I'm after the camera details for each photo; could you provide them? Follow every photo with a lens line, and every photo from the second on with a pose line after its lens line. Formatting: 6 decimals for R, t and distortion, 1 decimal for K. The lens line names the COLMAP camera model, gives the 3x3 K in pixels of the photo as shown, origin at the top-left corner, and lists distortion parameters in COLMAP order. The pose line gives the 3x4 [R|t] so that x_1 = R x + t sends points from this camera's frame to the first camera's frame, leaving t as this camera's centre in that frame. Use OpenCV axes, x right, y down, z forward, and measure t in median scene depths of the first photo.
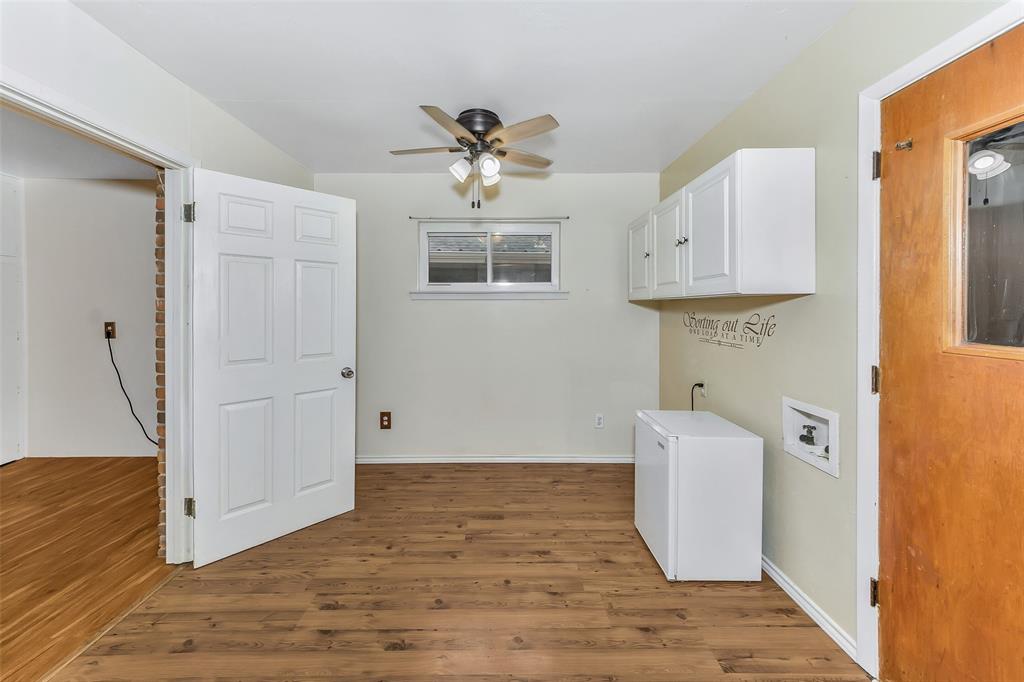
lens RADIAL K [[375.3, 0, 514.7], [0, 375.3, 311.2], [0, 0, 1]] dist [-0.000187, -0.000101]
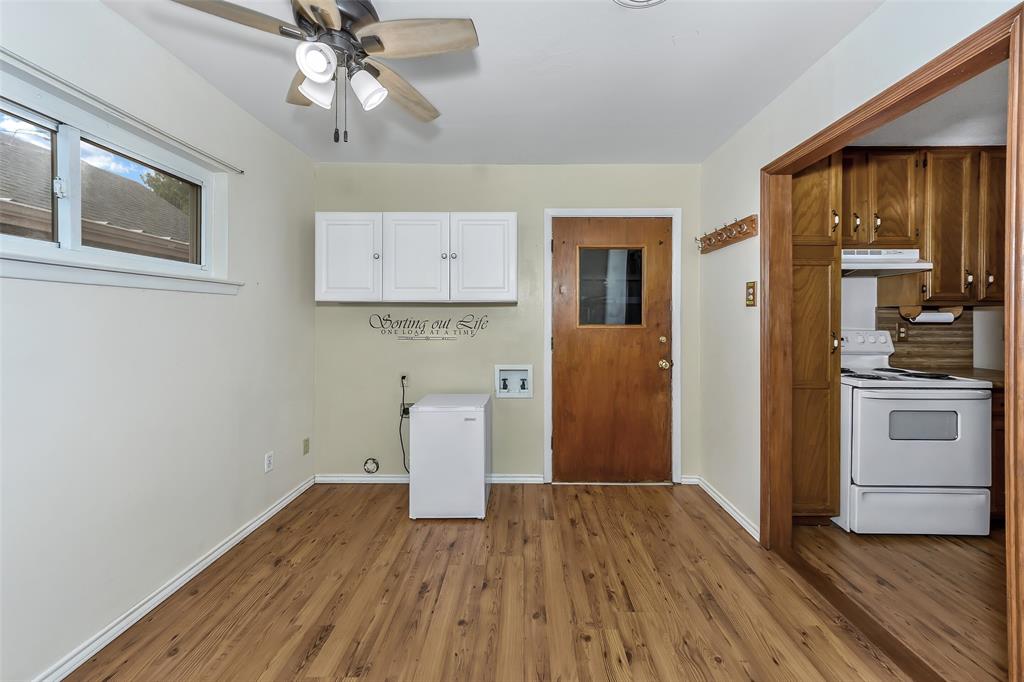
lens RADIAL K [[375.3, 0, 514.7], [0, 375.3, 311.2], [0, 0, 1]] dist [-0.000187, -0.000101]
pose [[0.014440, 0.020888, 0.999678, -0.796378], [0.010945, 0.999719, -0.021047, 0.025007], [-0.999836, 0.011246, 0.014208, 0.767776]]
